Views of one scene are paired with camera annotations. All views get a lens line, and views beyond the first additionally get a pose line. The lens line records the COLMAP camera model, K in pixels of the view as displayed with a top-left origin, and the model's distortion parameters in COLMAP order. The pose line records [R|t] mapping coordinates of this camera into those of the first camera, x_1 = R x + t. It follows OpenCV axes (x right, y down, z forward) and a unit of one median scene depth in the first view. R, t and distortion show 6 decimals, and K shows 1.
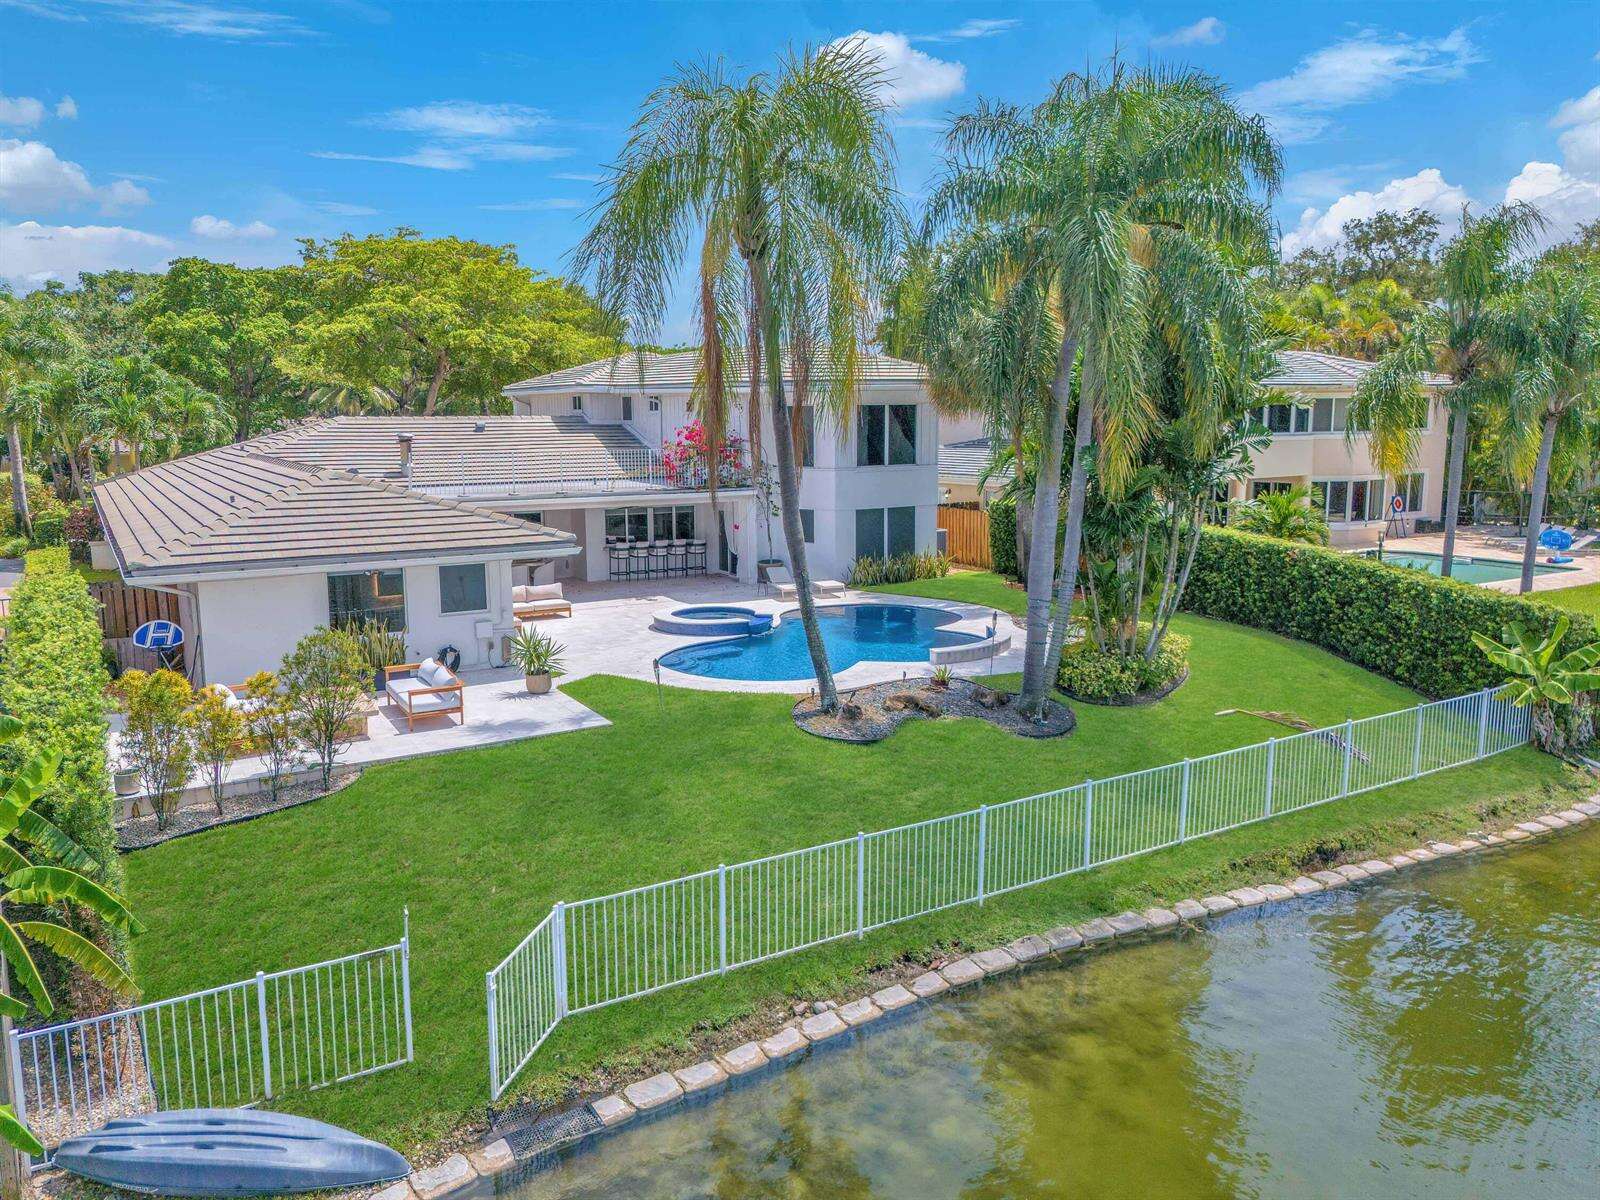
lens RADIAL K [[1183.0, 0, 800.0], [0, 1183.0, 600.0], [0, 0, 1]] dist [0.090386, -0.077565]
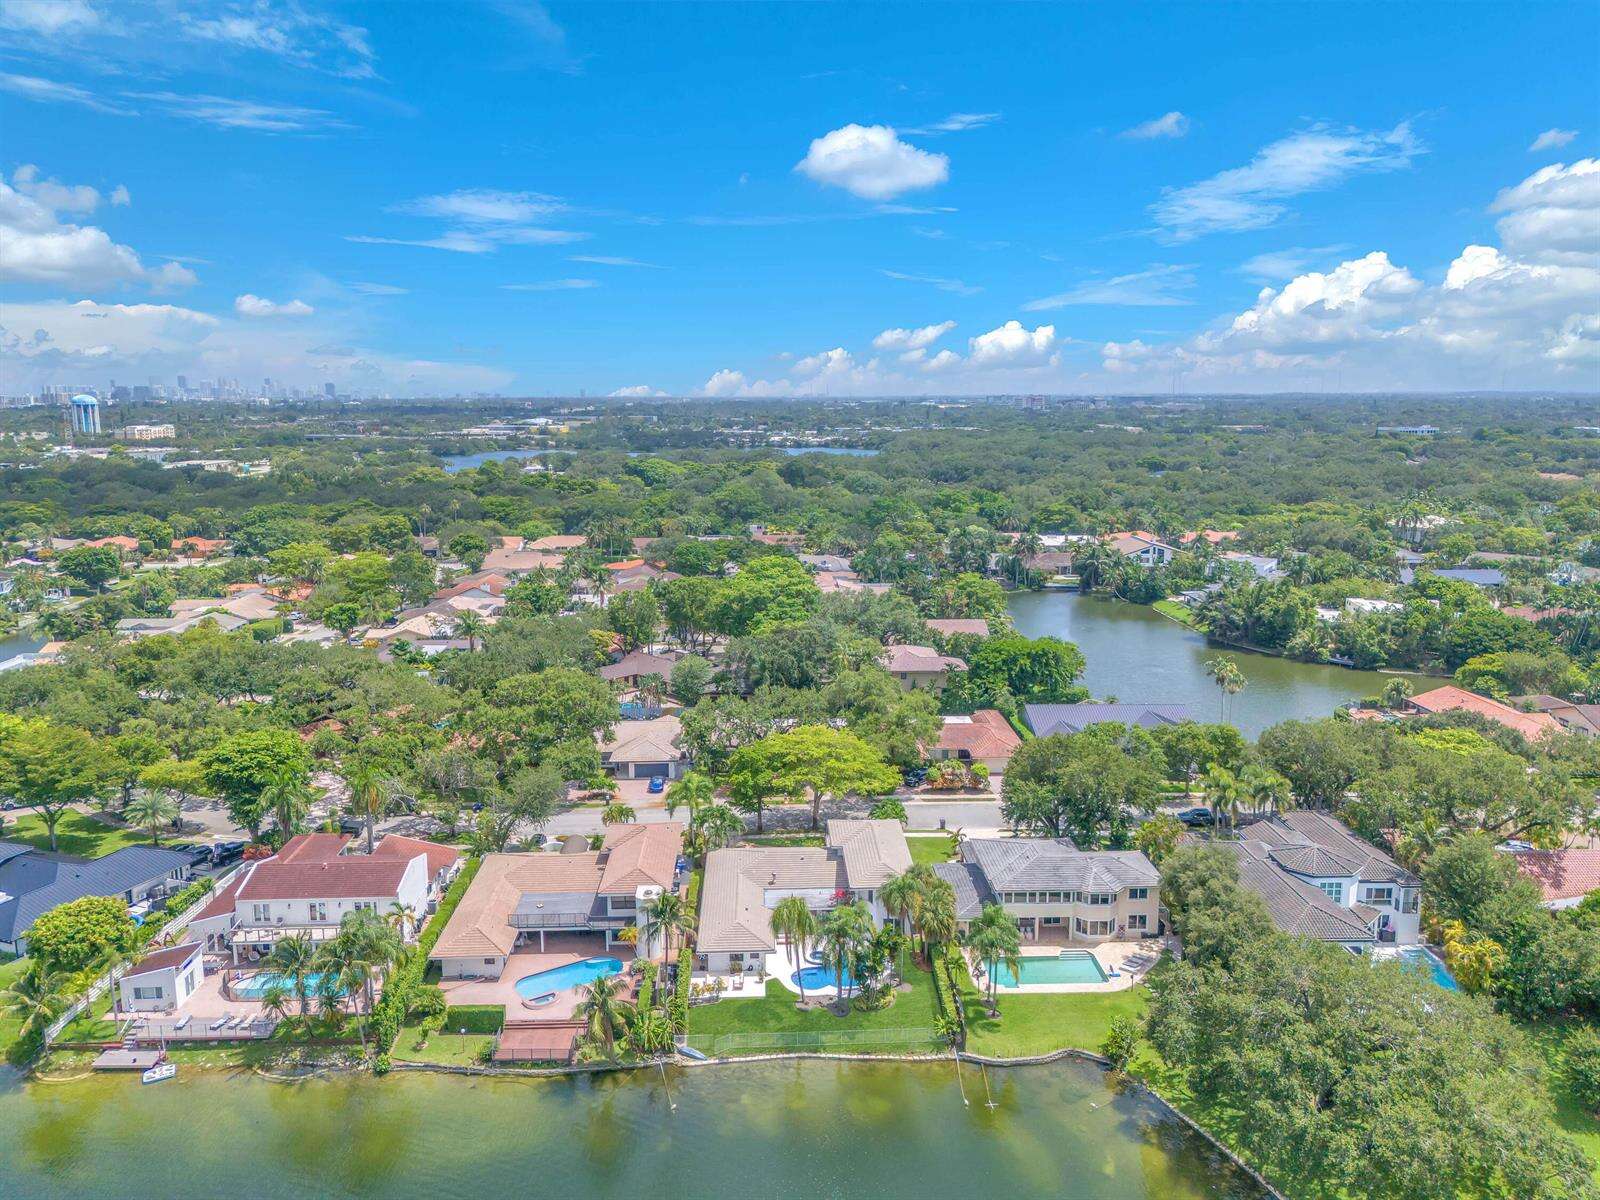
lens RADIAL K [[1183.0, 0, 800.0], [0, 1183.0, 600.0], [0, 0, 1]] dist [0.090386, -0.077565]
pose [[0.874359, 0.088560, -0.477131, 2.677092], [-0.079431, 0.996065, 0.039318, -2.126901], [0.478735, 0.003521, 0.877952, -4.145909]]
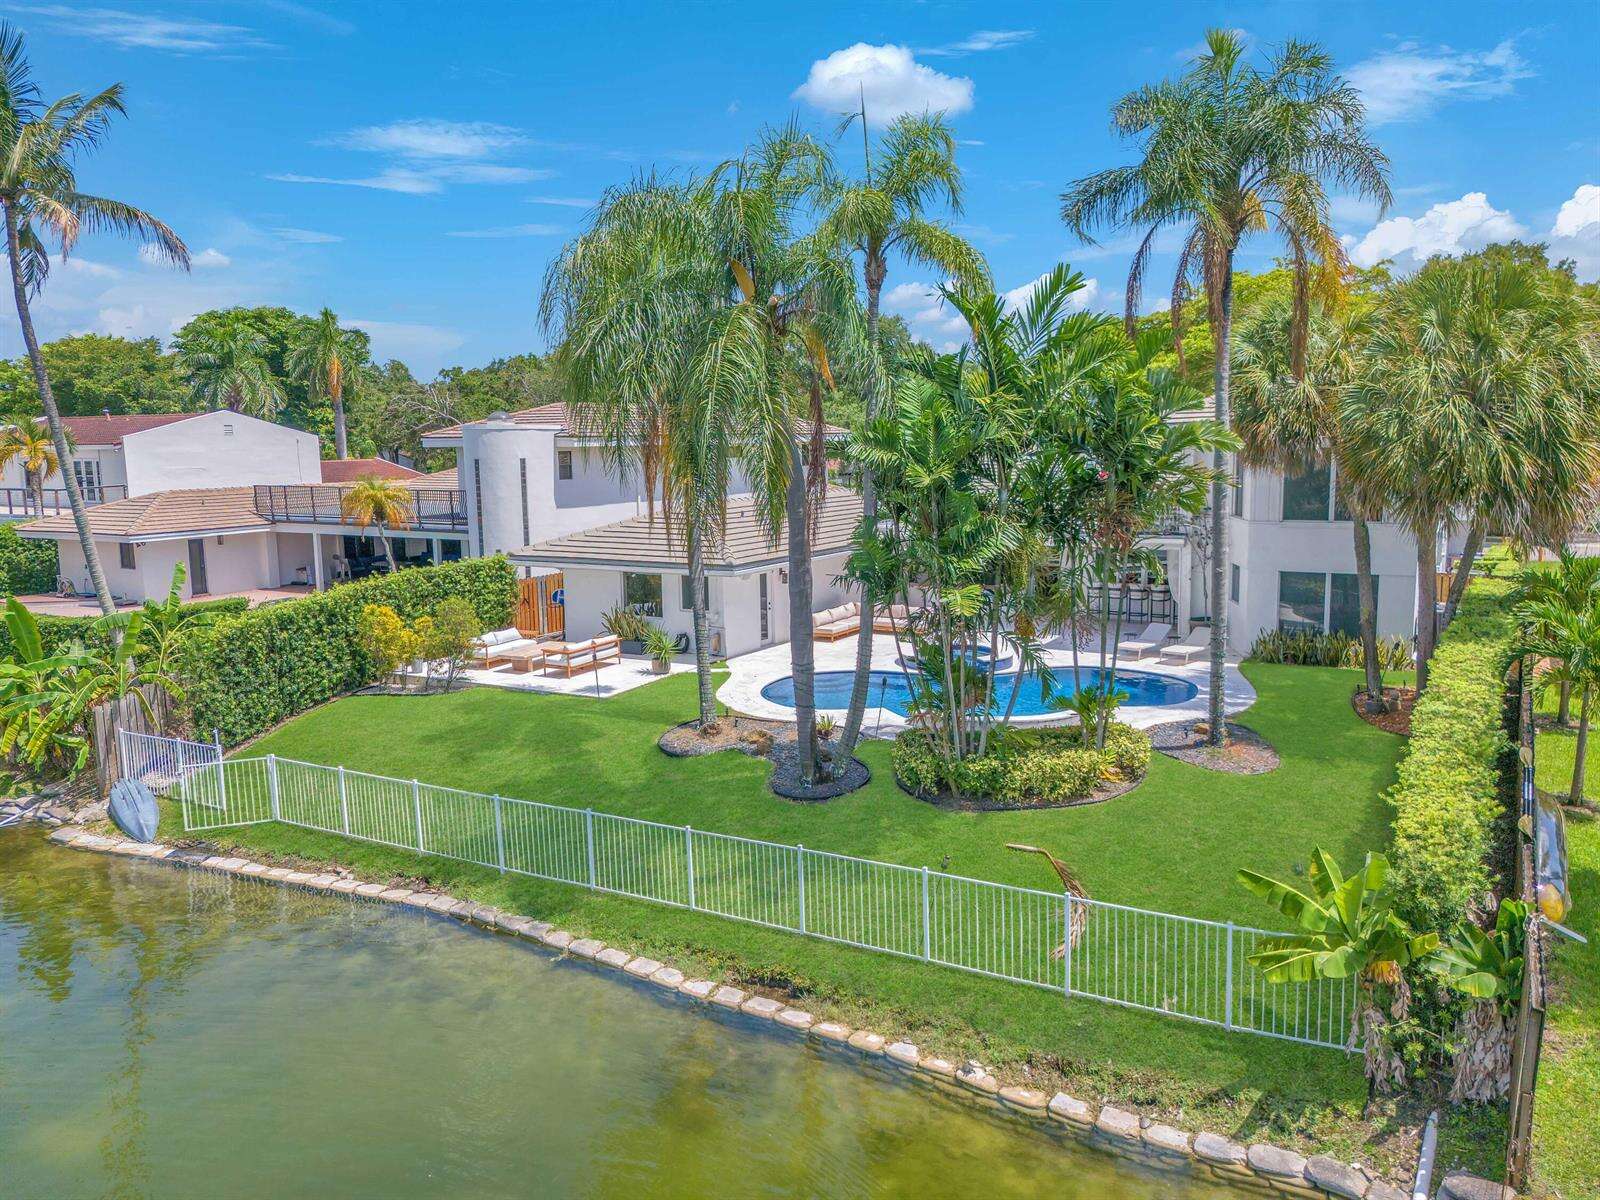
lens RADIAL K [[1183.0, 0, 800.0], [0, 1183.0, 600.0], [0, 0, 1]] dist [0.090386, -0.077565]
pose [[0.476925, 0.122144, -0.870415, 1.180017], [-0.125557, 0.989609, 0.070074, -0.138380], [0.869930, 0.075866, 0.487305, 0.547619]]
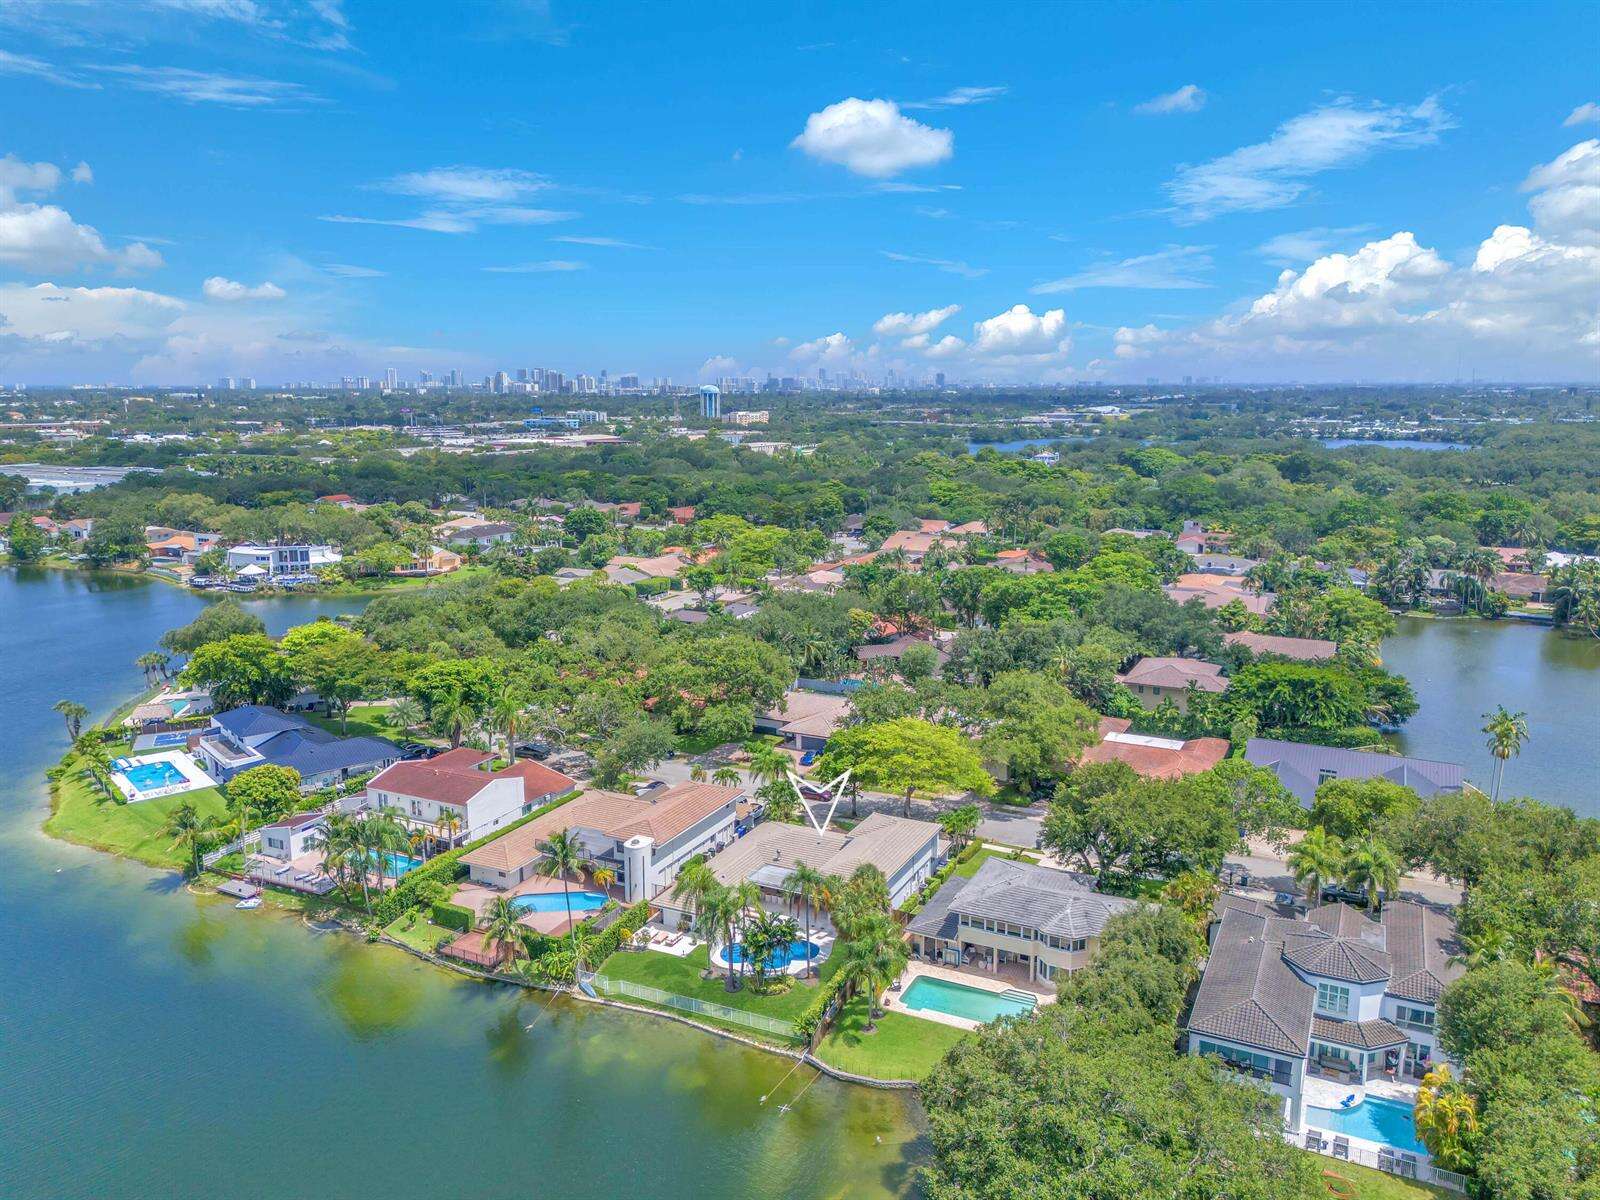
lens RADIAL K [[1183.0, 0, 800.0], [0, 1183.0, 600.0], [0, 0, 1]] dist [0.090386, -0.077565]
pose [[0.538267, 0.159038, -0.827632, 5.049157], [-0.134341, 0.985668, 0.102035, -2.463313], [0.831998, 0.056263, 0.551918, -2.011209]]
